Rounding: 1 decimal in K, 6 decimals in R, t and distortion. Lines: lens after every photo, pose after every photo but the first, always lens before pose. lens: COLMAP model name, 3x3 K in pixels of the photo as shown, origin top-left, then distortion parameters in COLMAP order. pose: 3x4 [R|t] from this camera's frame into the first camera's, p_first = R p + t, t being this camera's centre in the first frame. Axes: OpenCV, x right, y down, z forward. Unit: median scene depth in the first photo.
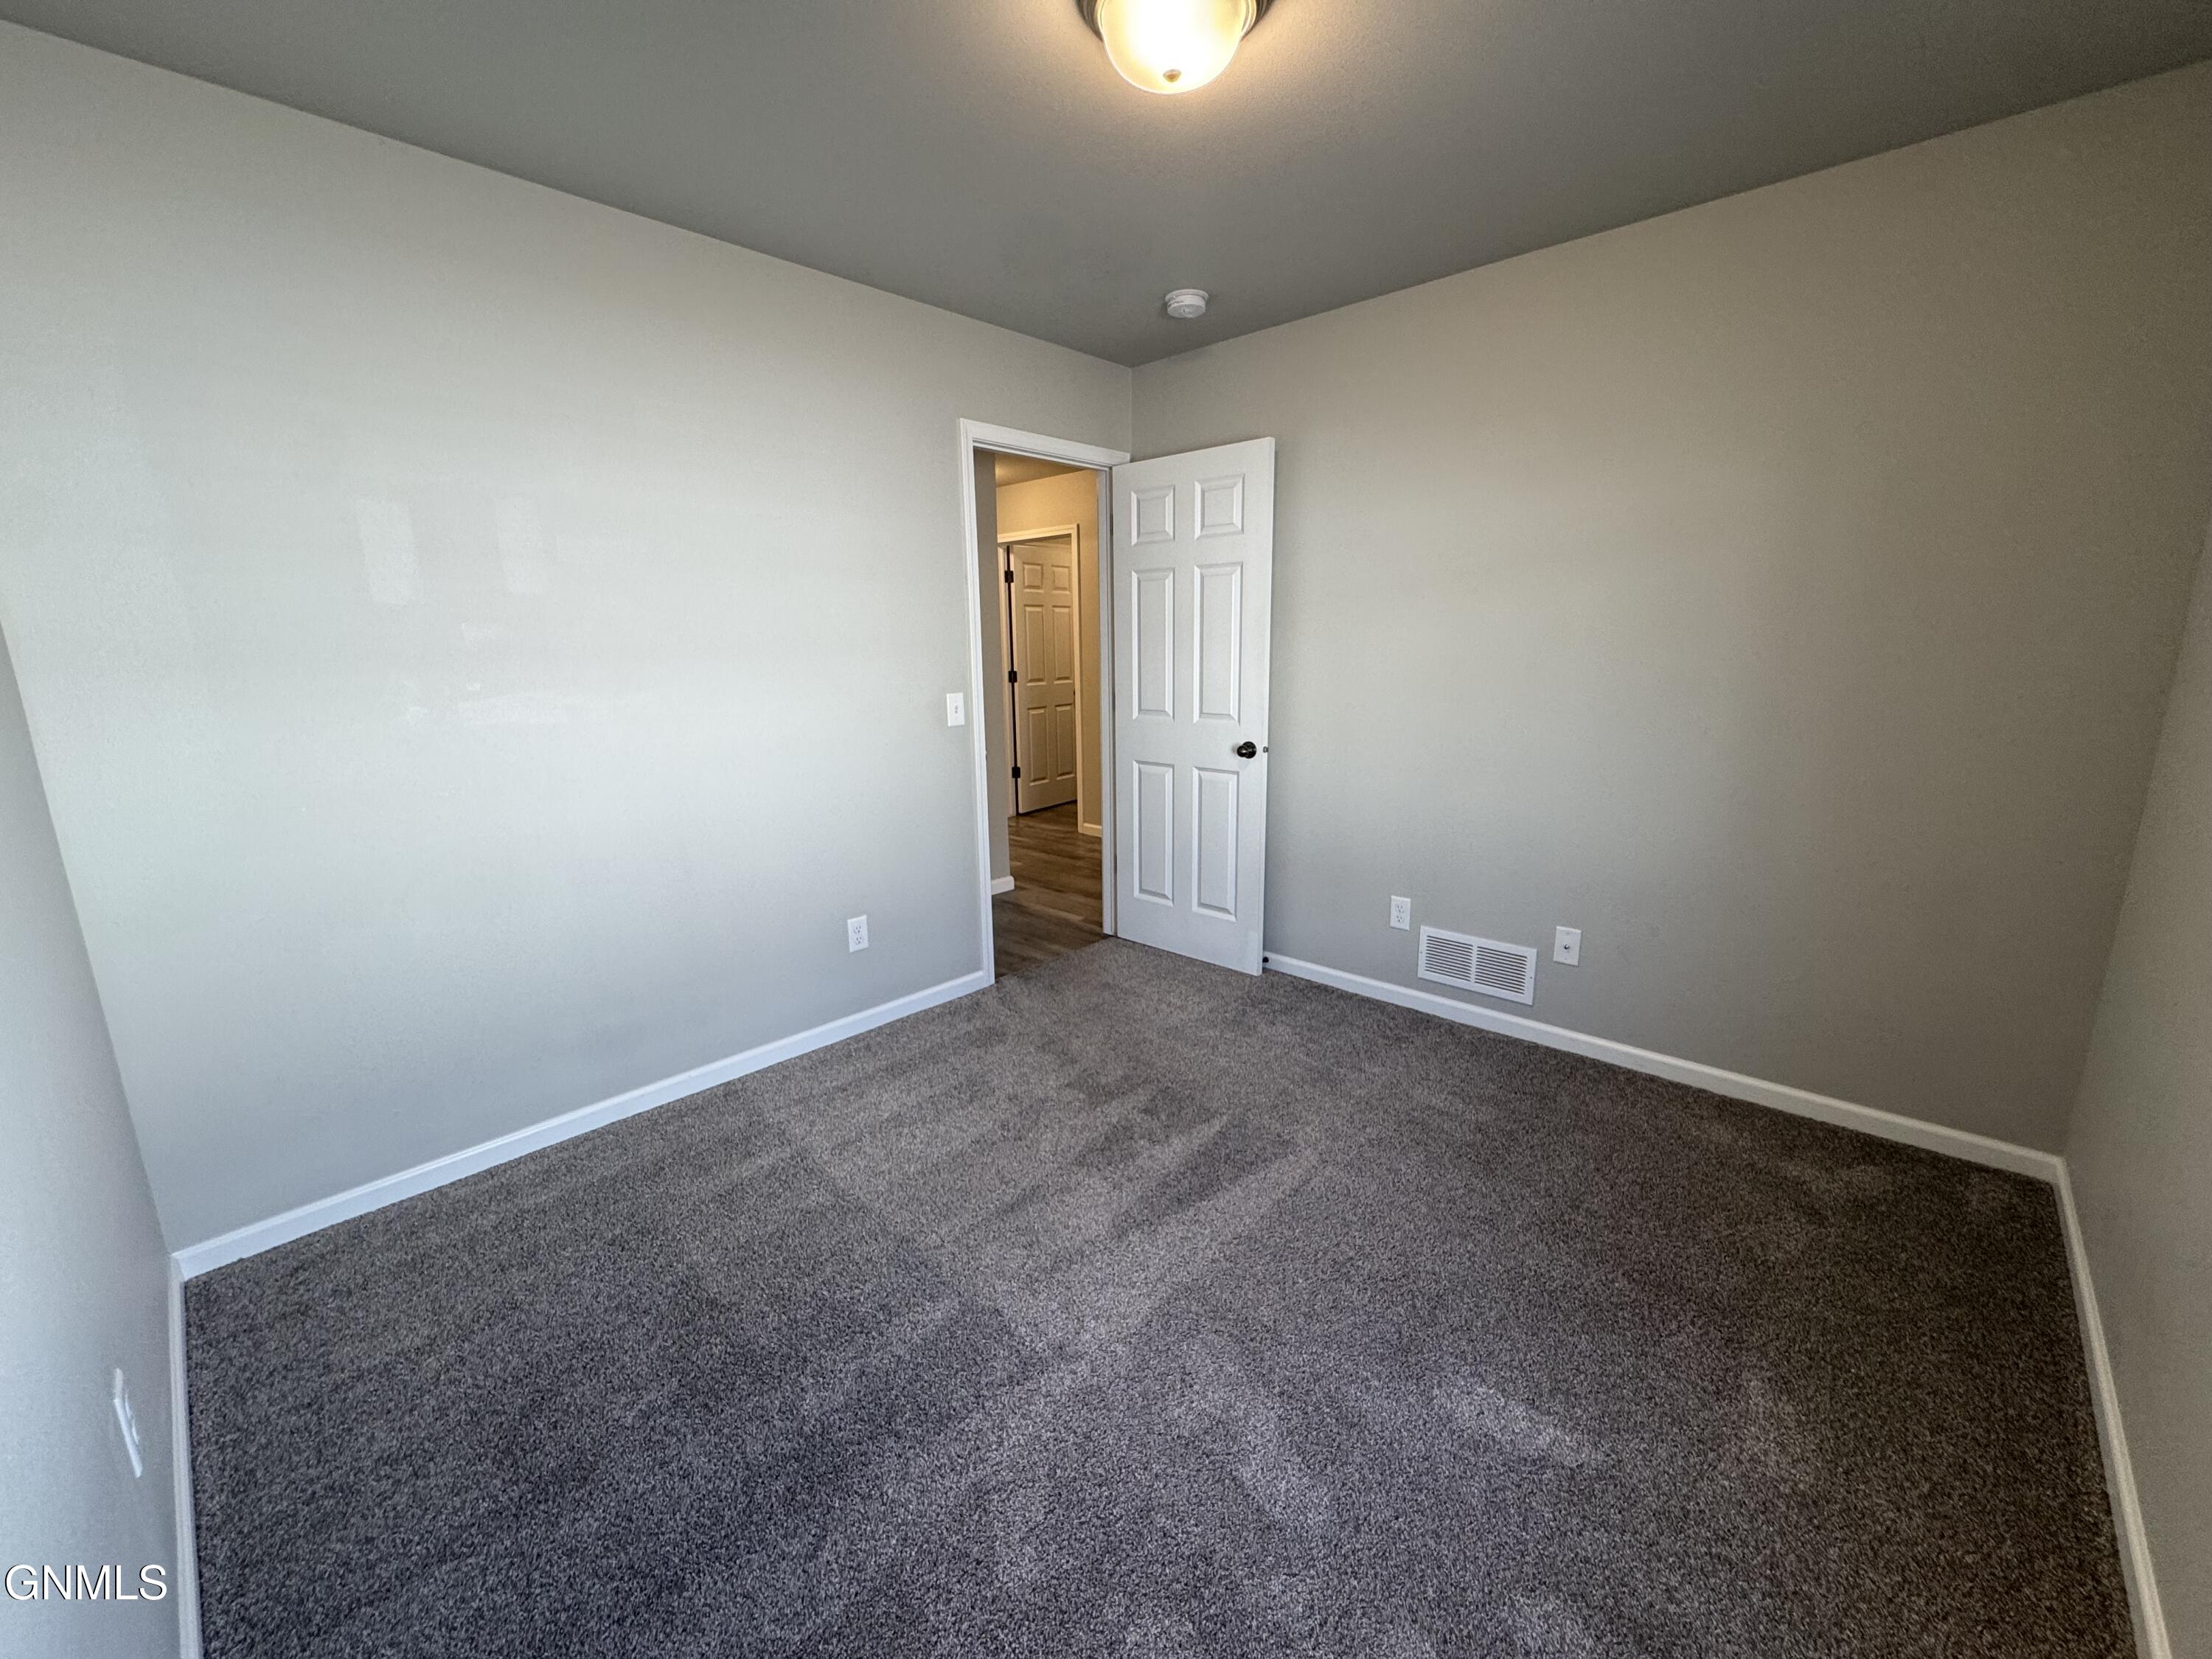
lens RADIAL K [[880.4, 0, 1106.0], [0, 880.4, 829.5], [0, 0, 1]] dist [-0.003367, -0.000049]
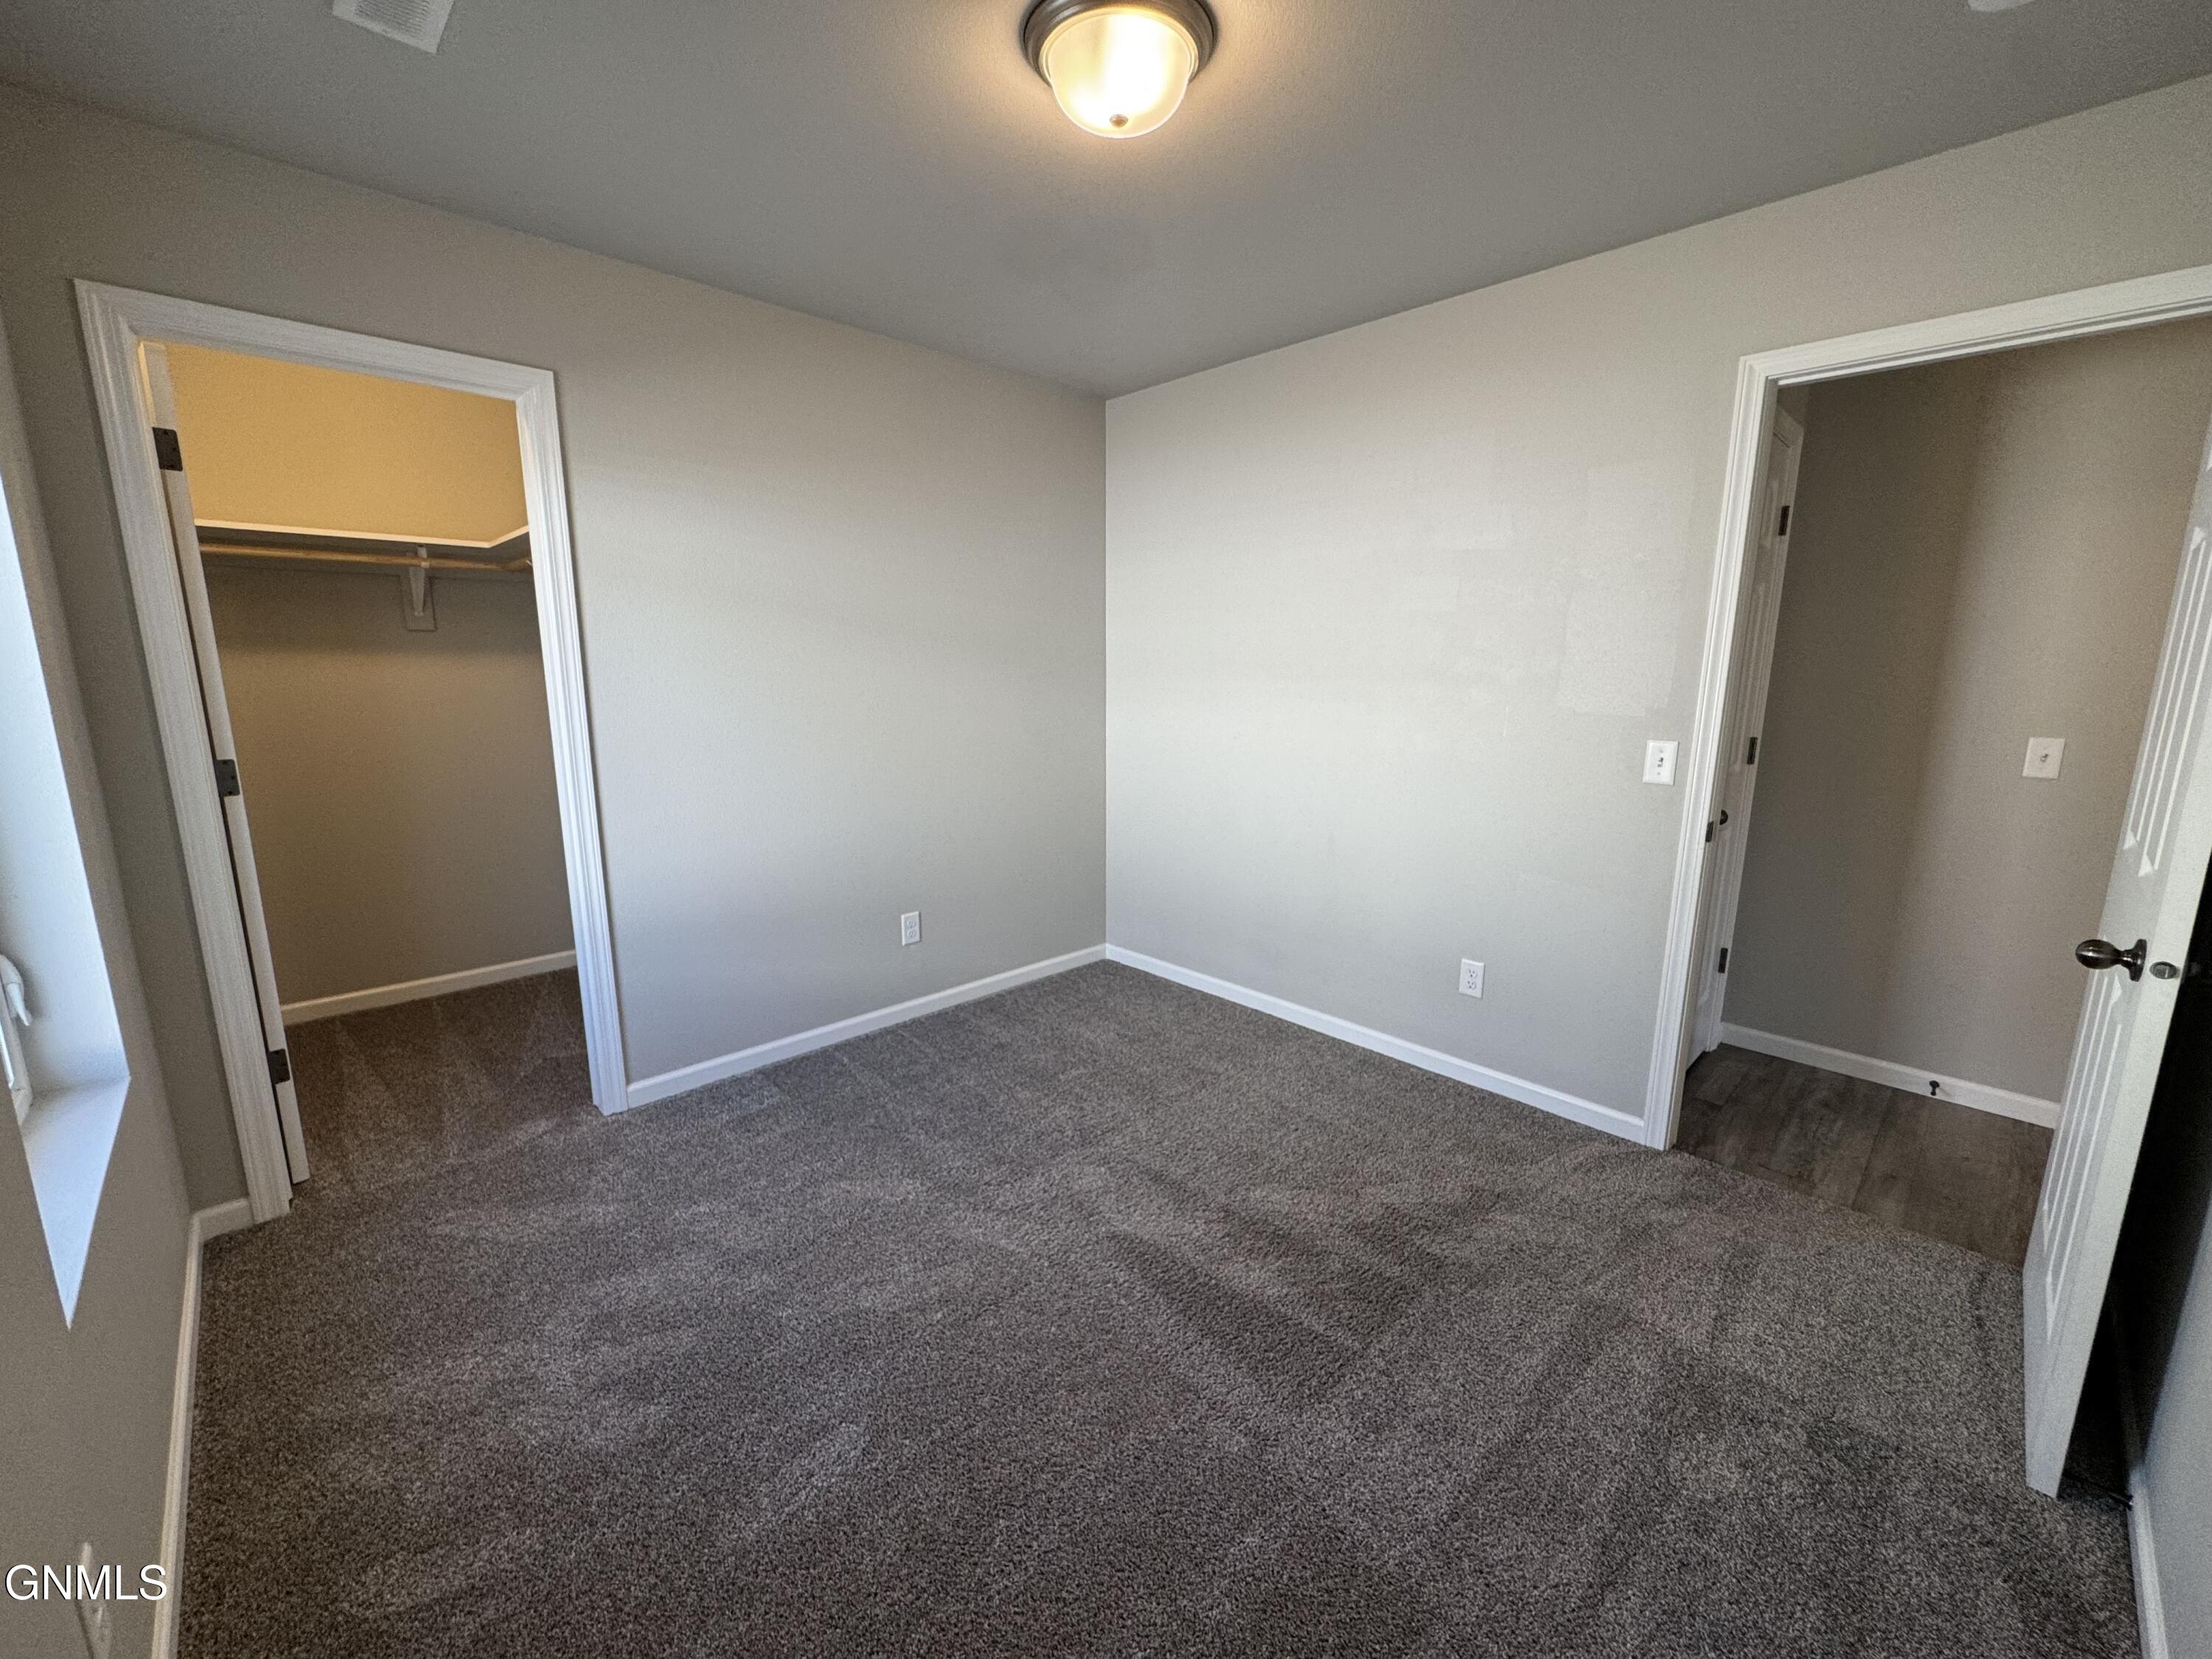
lens RADIAL K [[888.6, 0, 1113.2], [0, 888.6, 825.0], [0, 0, 1]] dist [-0.000728, -0.000023]
pose [[-0.045468, 0.192921, -0.980160, 0.543798], [-0.213266, 0.956680, 0.198193, -0.123114], [0.975935, 0.218047, -0.002355, 0.510457]]
